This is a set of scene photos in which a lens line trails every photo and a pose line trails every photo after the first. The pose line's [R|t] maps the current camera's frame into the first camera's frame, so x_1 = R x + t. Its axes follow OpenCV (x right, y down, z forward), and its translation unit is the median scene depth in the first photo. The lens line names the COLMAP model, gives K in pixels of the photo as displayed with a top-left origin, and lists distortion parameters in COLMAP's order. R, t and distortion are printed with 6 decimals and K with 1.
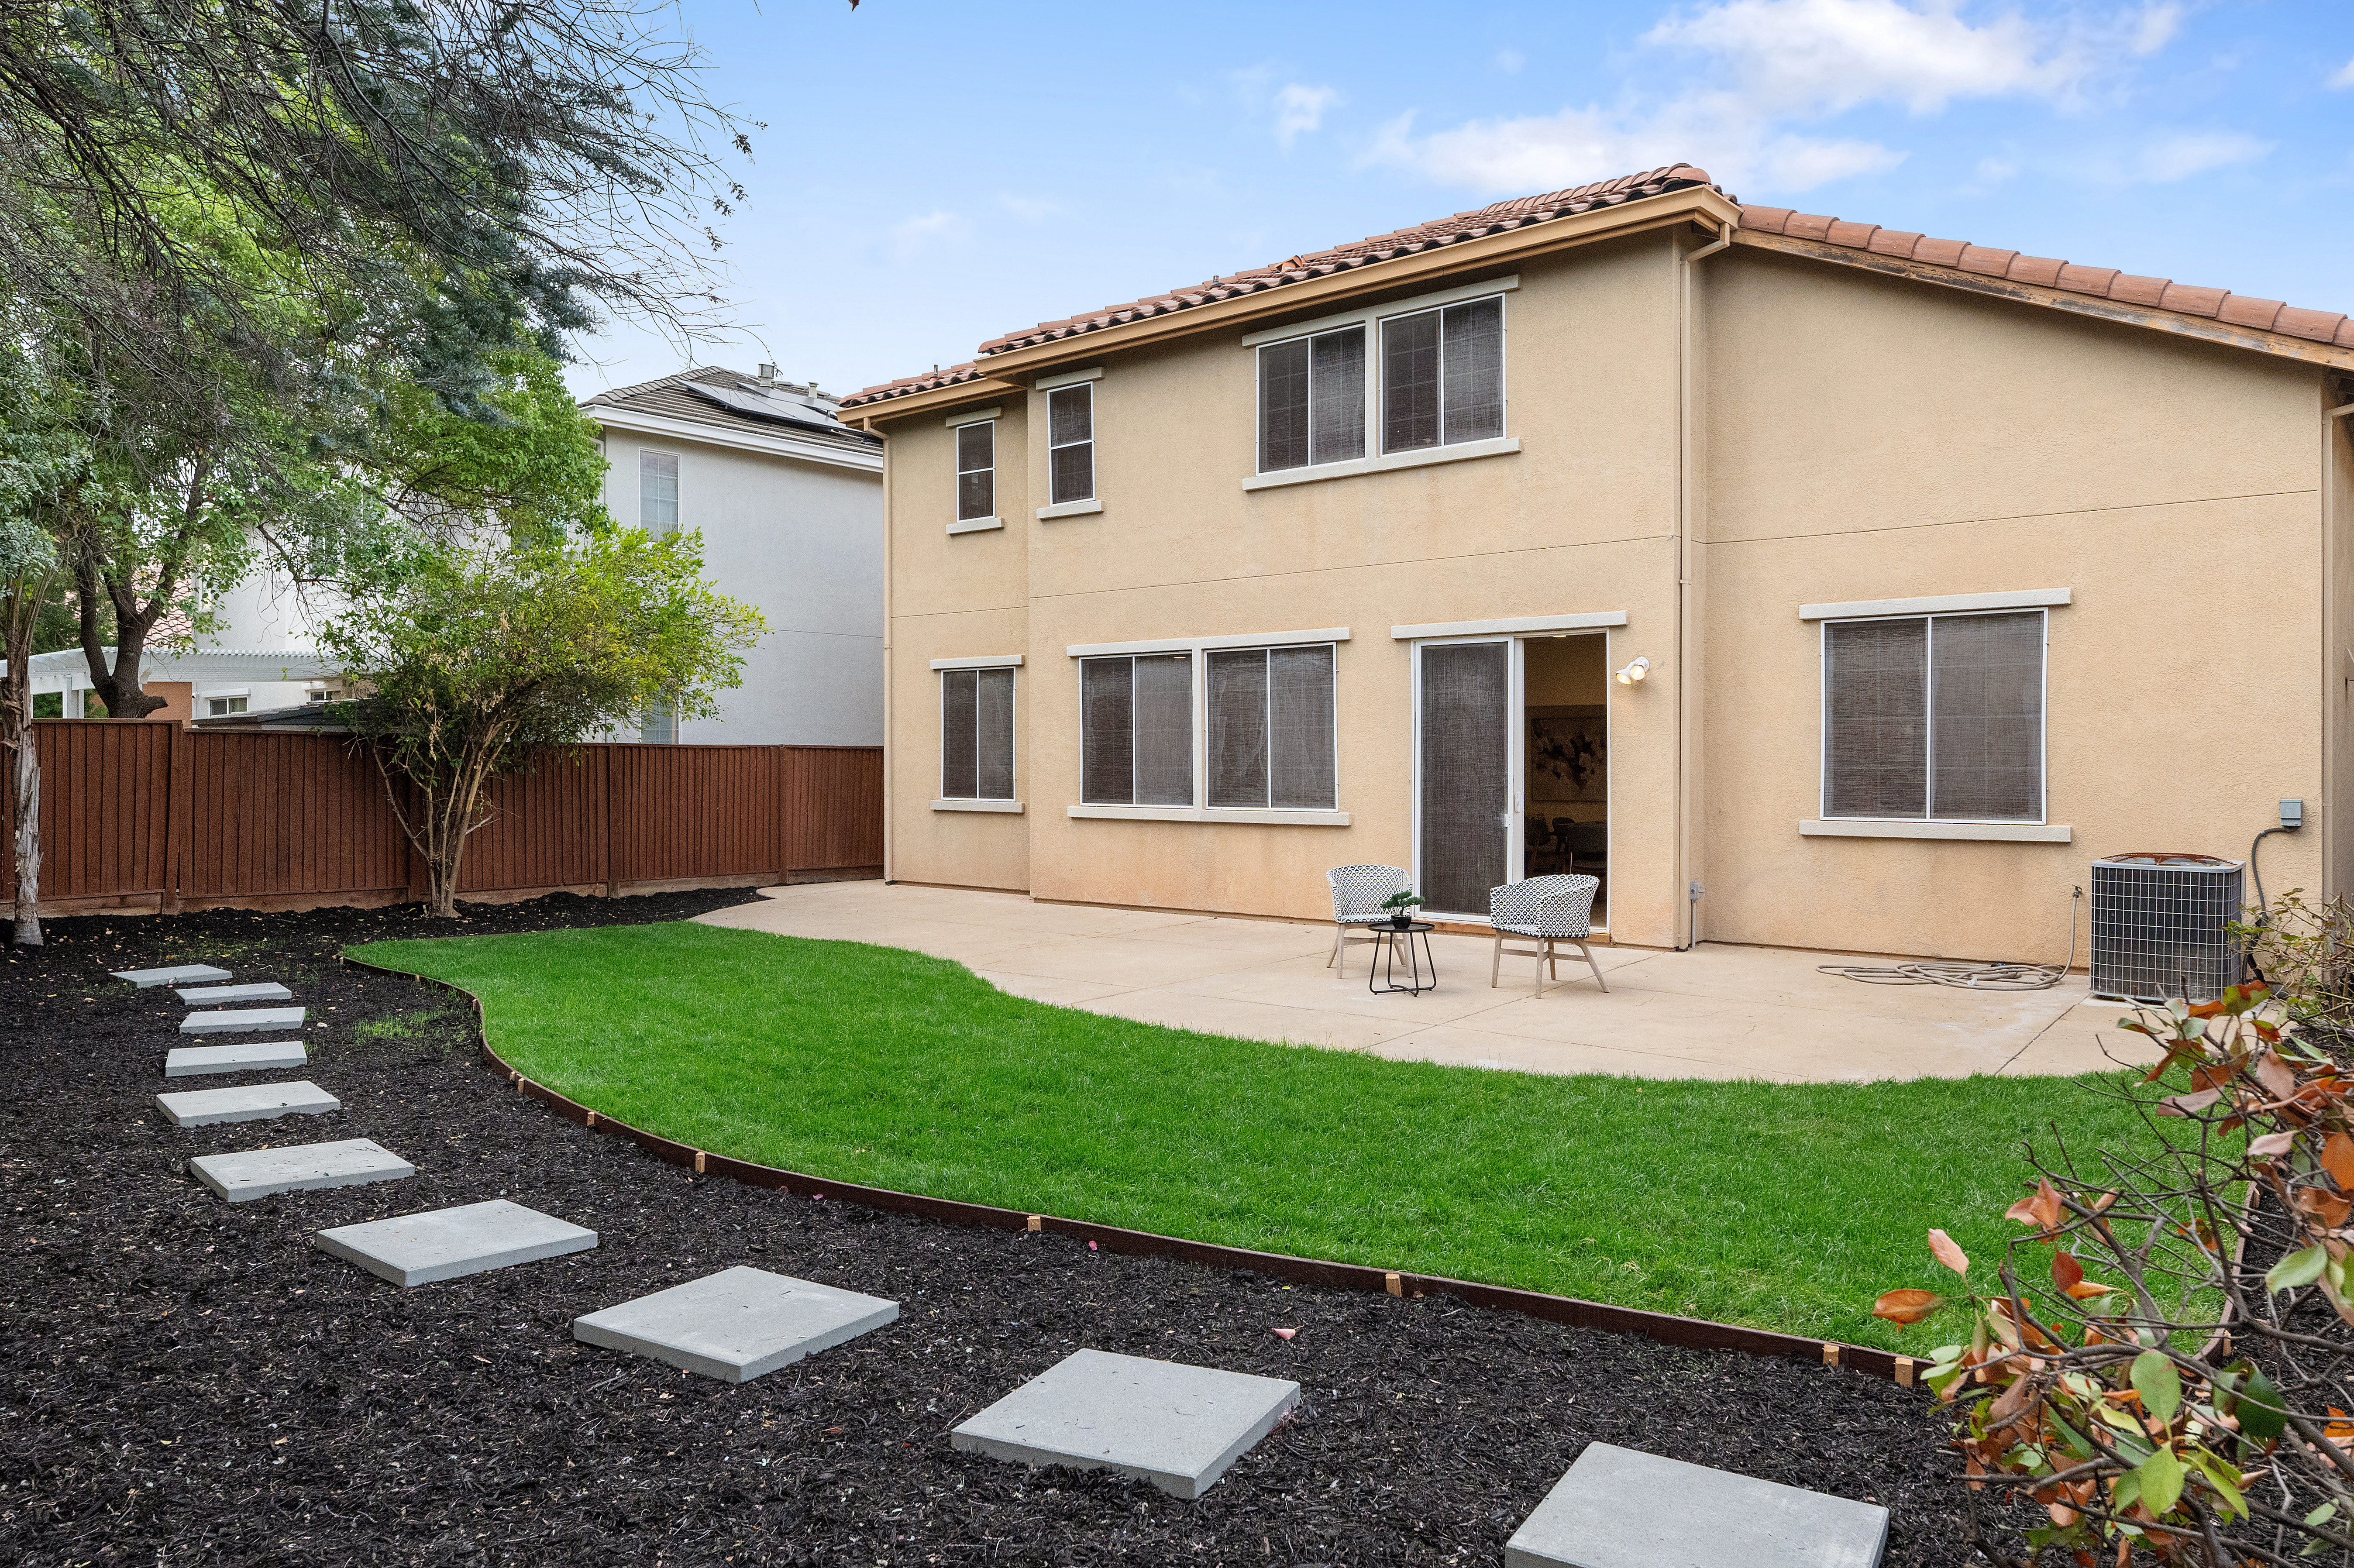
lens RADIAL K [[1541.1, 0, 1190.4], [0, 1541.1, 765.0], [0, 0, 1]] dist [-0.003970, -0.001829]
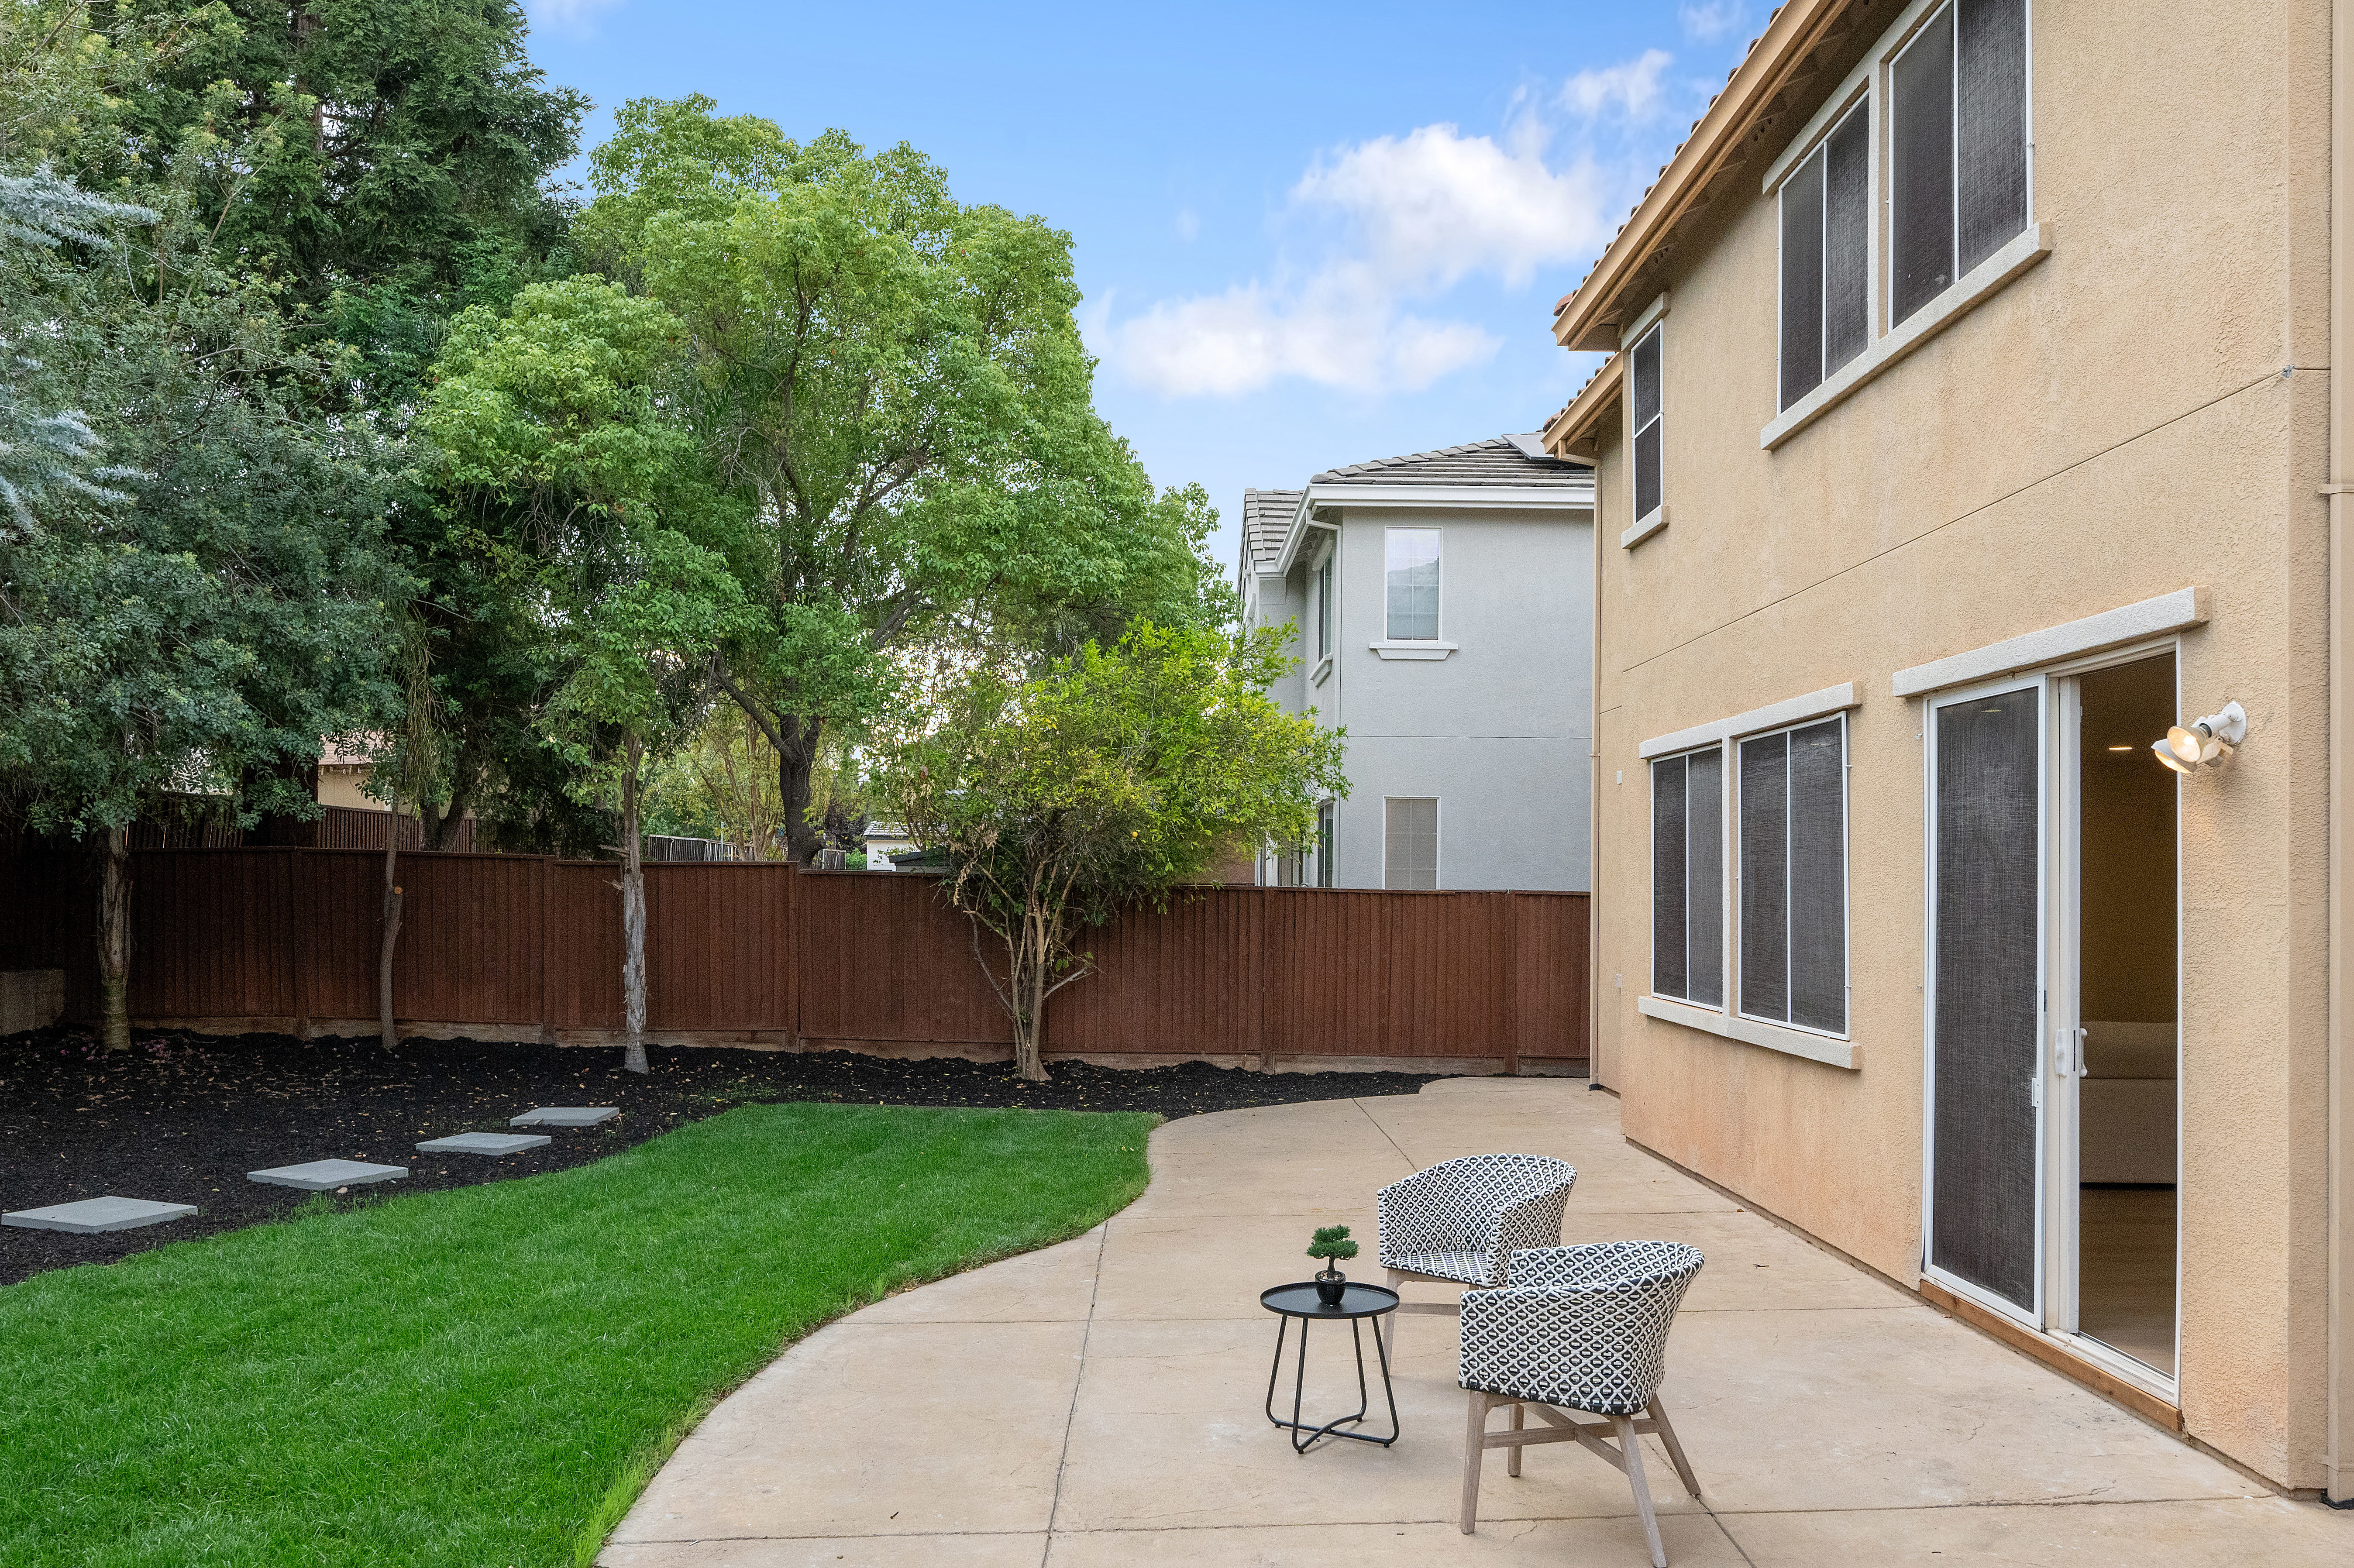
lens RADIAL K [[1746.3, 0, 1179.7], [0, 1746.3, 858.1], [0, 0, 1]] dist [-0.004685, -0.002753]
pose [[0.651101, -0.001635, -0.758990, 0.387572], [-0.015136, 0.999771, -0.015138, -0.018183], [0.758841, 0.021344, 0.650927, 0.448029]]
